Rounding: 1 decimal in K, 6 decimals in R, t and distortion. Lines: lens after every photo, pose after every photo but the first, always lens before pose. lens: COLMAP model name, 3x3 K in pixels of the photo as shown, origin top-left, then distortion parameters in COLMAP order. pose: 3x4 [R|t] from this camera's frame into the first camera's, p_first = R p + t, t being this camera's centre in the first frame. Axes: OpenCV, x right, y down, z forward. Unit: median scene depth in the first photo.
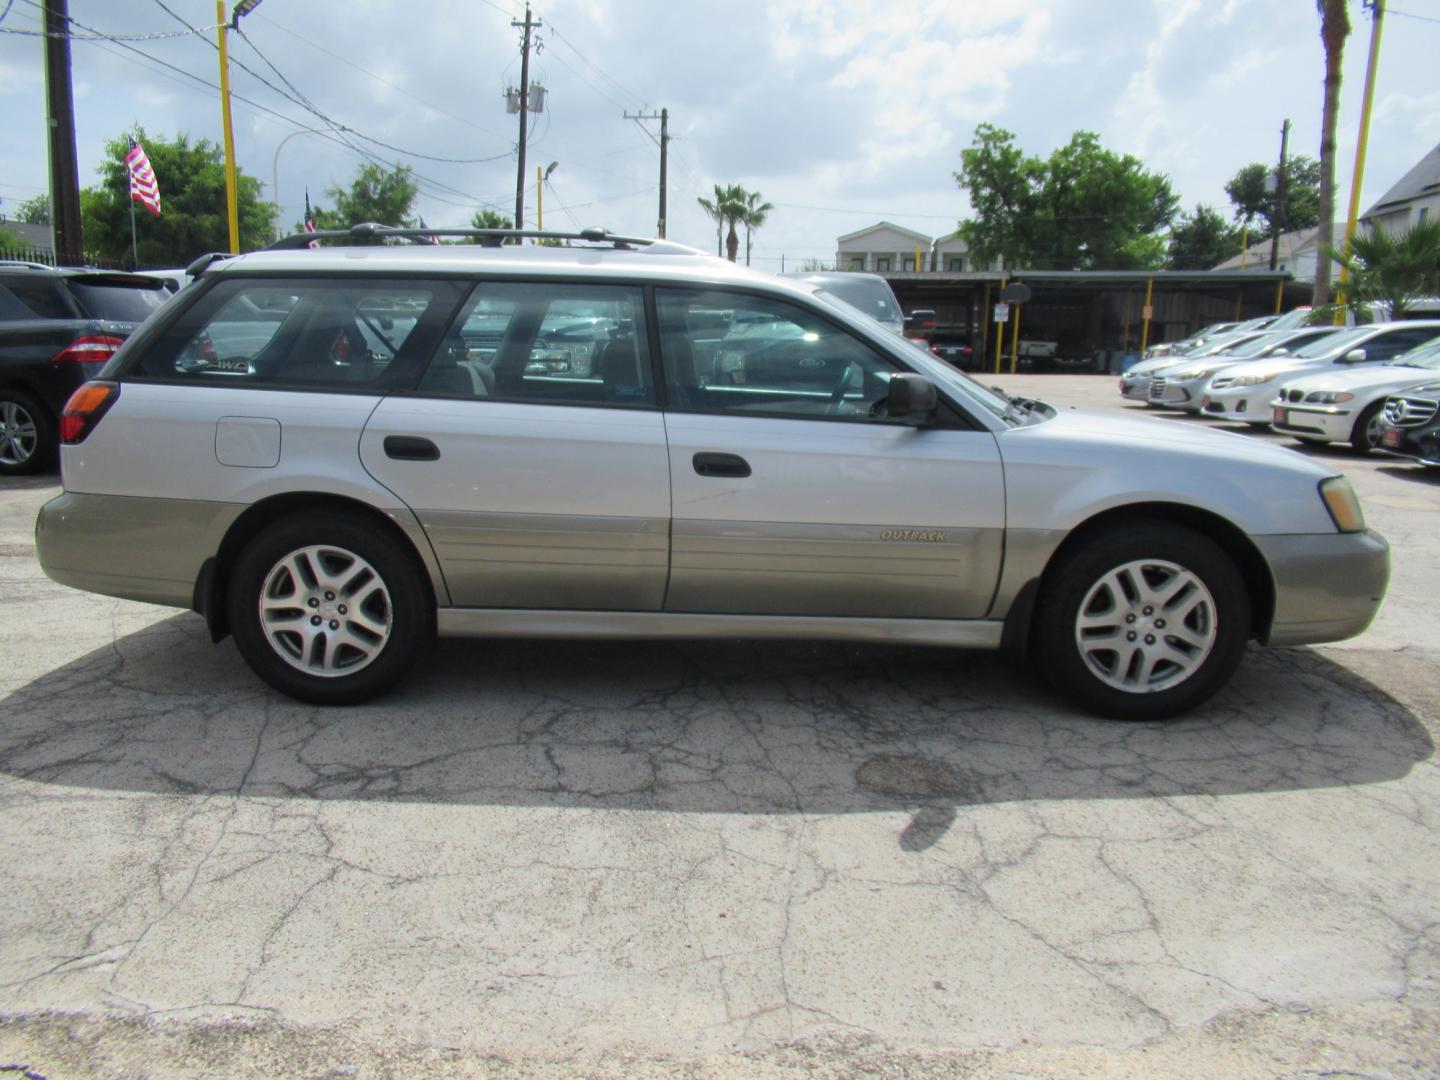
lens RADIAL K [[1068.9, 0, 724.7], [0, 1068.9, 535.0], [0, 0, 1]] dist [-0.004366, 0.016351]
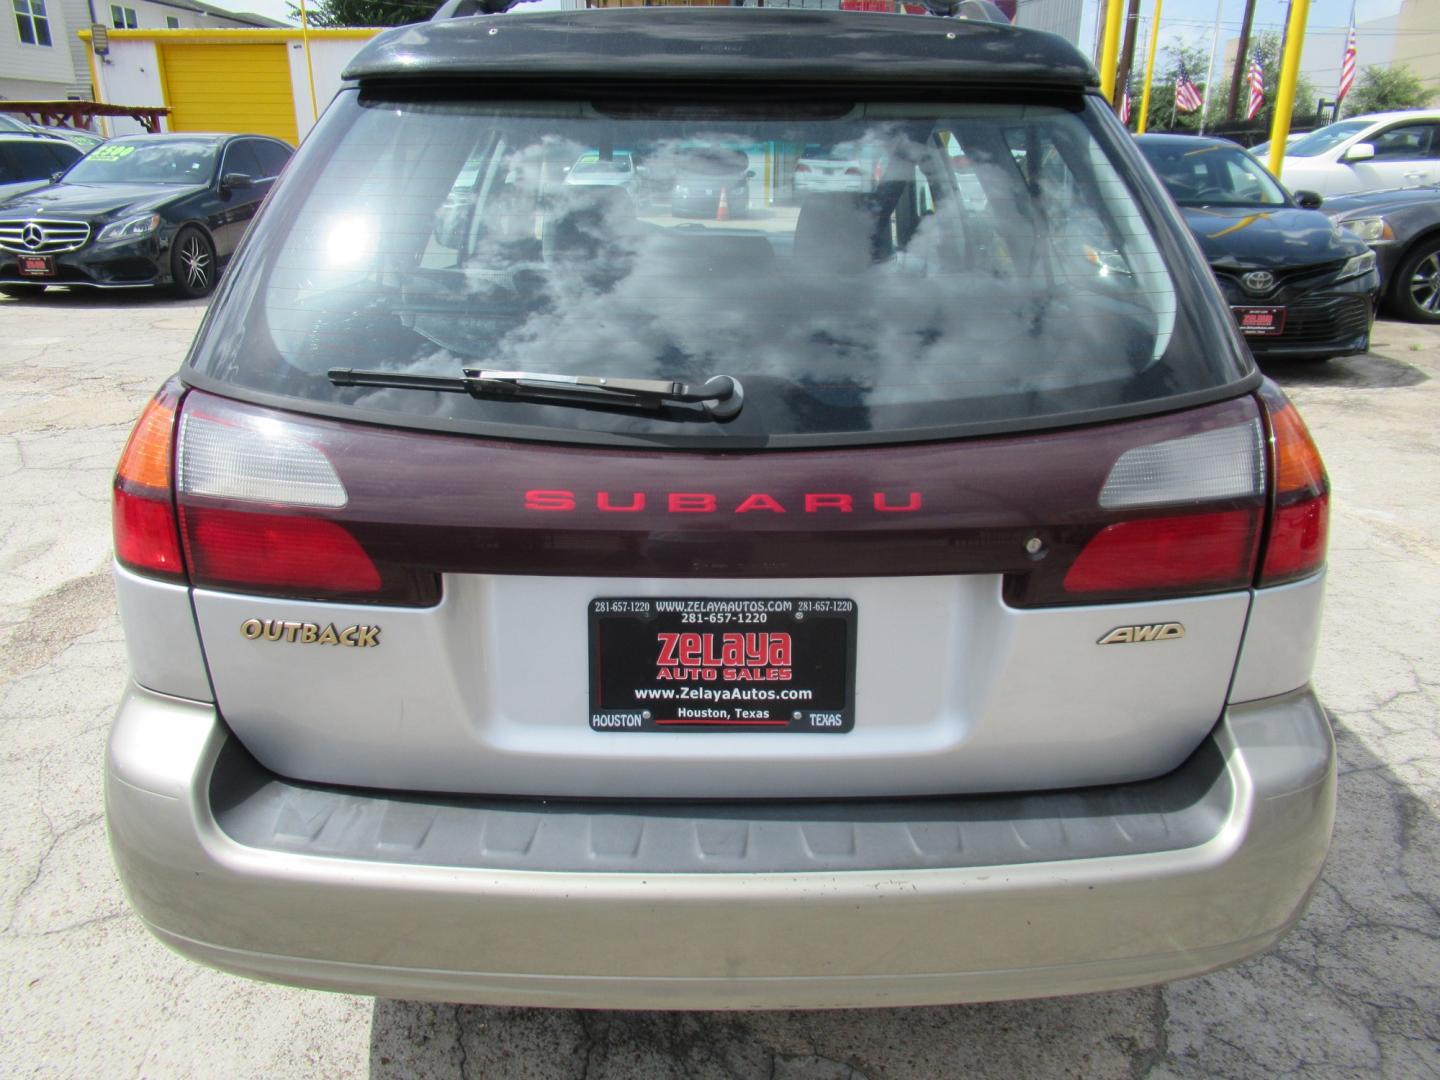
lens RADIAL K [[1068.9, 0, 726.4], [0, 1068.9, 549.5], [0, 0, 1]] dist [-0.004366, 0.016351]
pose [[-0.037594, -0.360019, 0.932187, -1.031140], [0.189615, 0.913329, 0.360383, -0.279113], [-0.981139, 0.190305, 0.033929, 1.287132]]
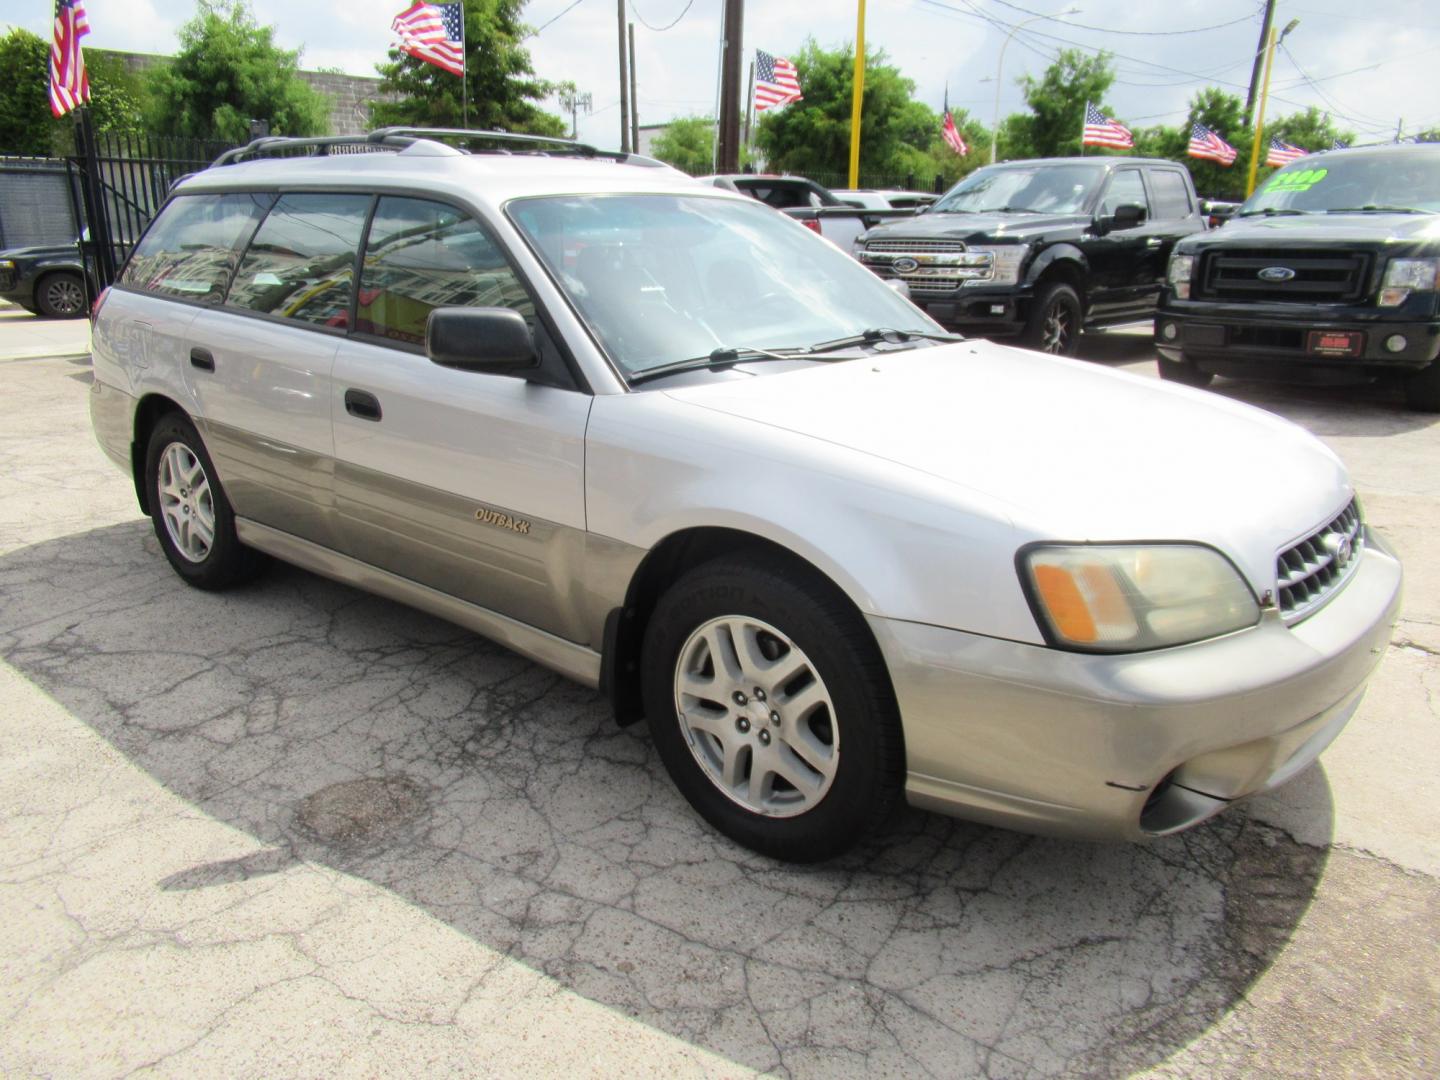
lens RADIAL K [[1068.9, 0, 709.6], [0, 1068.9, 546.6], [0, 0, 1]] dist [-0.004366, 0.016351]
pose [[0.774604, 0.175643, -0.607568, 0.793829], [-0.113576, 0.983677, 0.139571, -0.109385], [0.622165, -0.039107, 0.781909, 0.506310]]
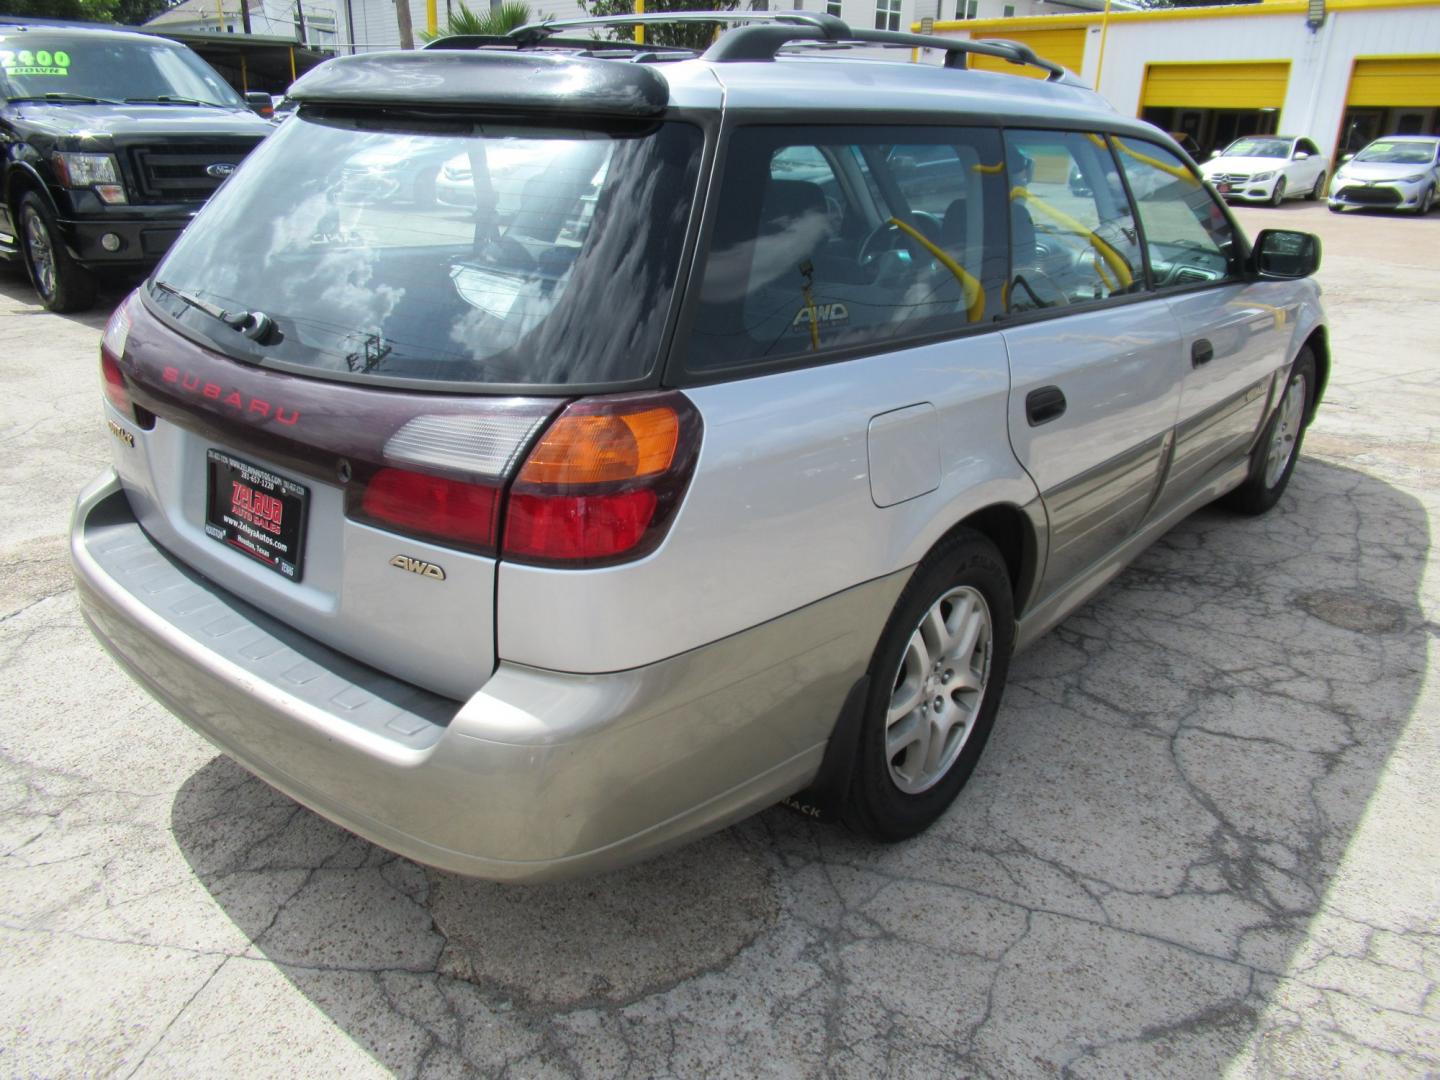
lens RADIAL K [[1068.9, 0, 734.1], [0, 1068.9, 530.2], [0, 0, 1]] dist [-0.004366, 0.016351]
pose [[0.610139, -0.279624, 0.741310, -0.952308], [0.130289, 0.958323, 0.254247, -0.204389], [-0.781509, -0.058541, 0.621142, 0.773262]]
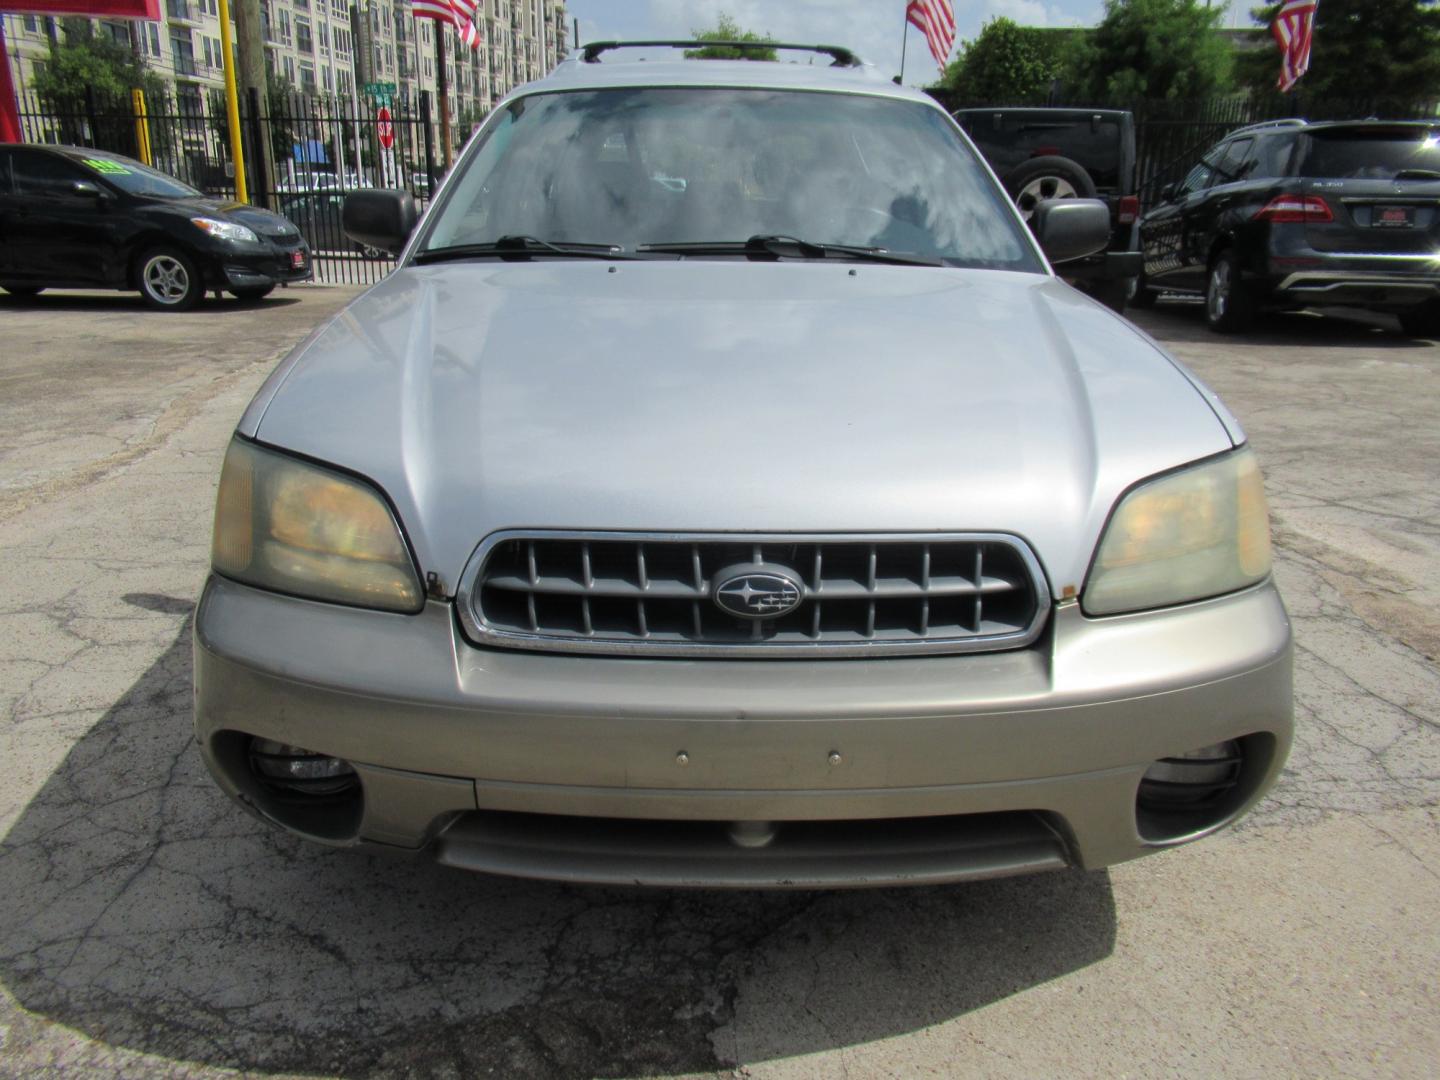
lens RADIAL K [[1068.9, 0, 683.3], [0, 1068.9, 522.8], [0, 0, 1]] dist [-0.004366, 0.016351]
pose [[0.038564, 0.288642, -0.956660, 1.065867], [-0.196702, 0.940833, 0.275937, -0.185881], [0.979705, 0.177536, 0.093059, 1.207239]]
